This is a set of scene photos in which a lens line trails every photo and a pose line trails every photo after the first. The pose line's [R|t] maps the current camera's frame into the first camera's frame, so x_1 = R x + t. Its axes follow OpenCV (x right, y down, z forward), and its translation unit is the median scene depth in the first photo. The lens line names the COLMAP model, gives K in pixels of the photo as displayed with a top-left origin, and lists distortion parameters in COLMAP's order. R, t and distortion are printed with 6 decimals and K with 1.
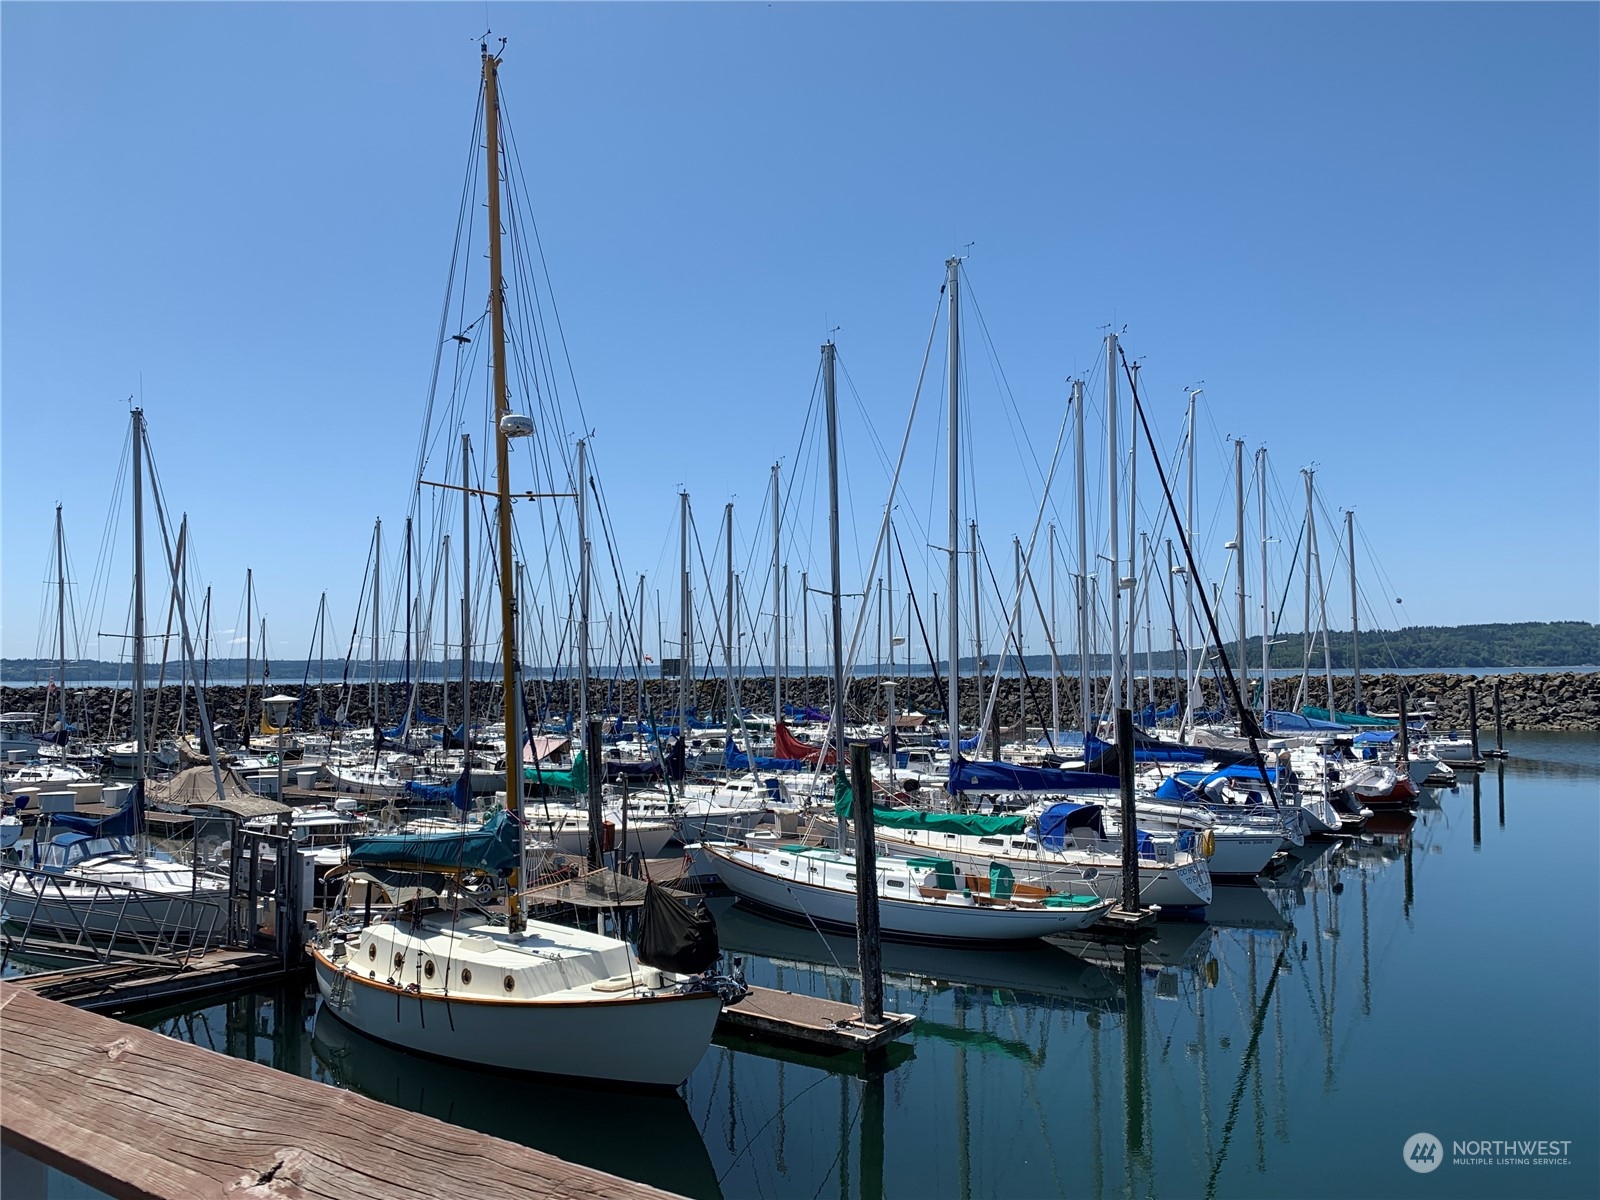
lens RADIAL K [[1272.0, 0, 800.0], [0, 1272.0, 600.0], [0, 0, 1]] dist [0.110600, -0.091785]
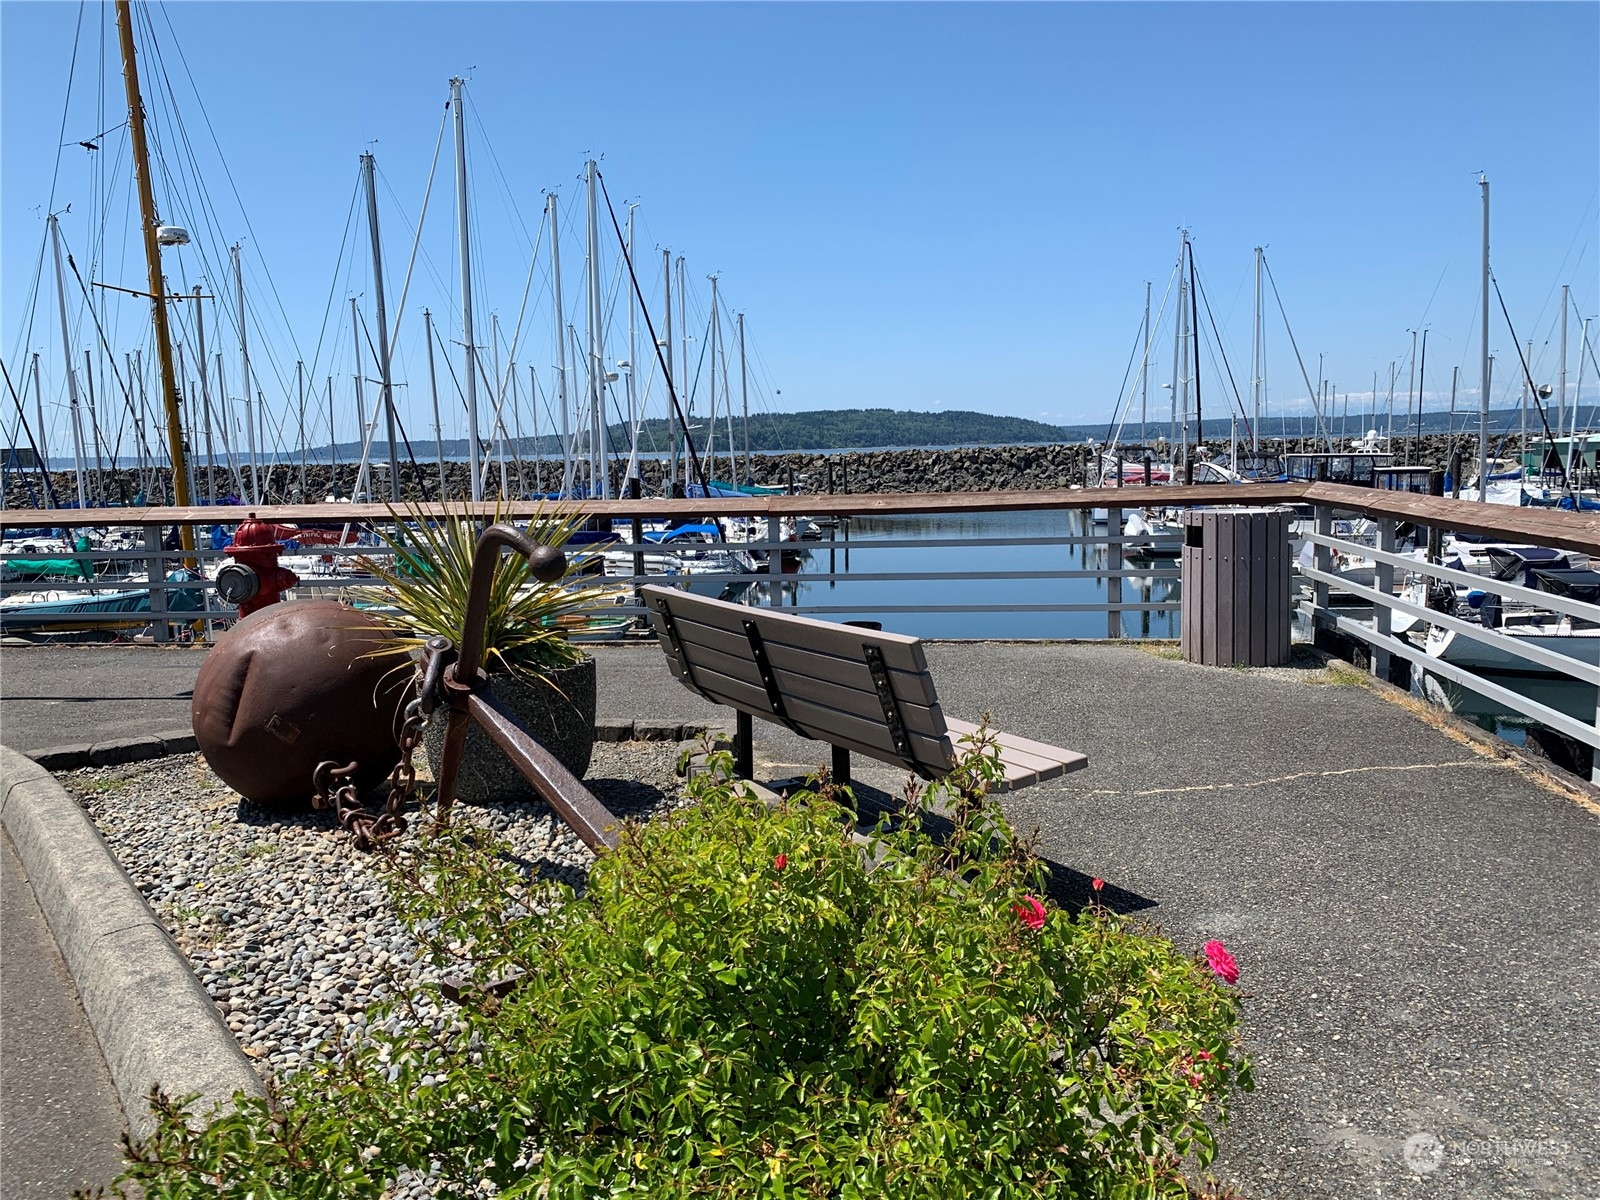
lens RADIAL K [[1272.0, 0, 800.0], [0, 1272.0, 600.0], [0, 0, 1]] dist [0.110600, -0.091785]
pose [[0.891459, -0.063934, 0.448567, -0.072513], [-0.011372, 0.986526, 0.163210, -0.002946], [-0.452958, -0.150597, 0.878720, -0.091525]]
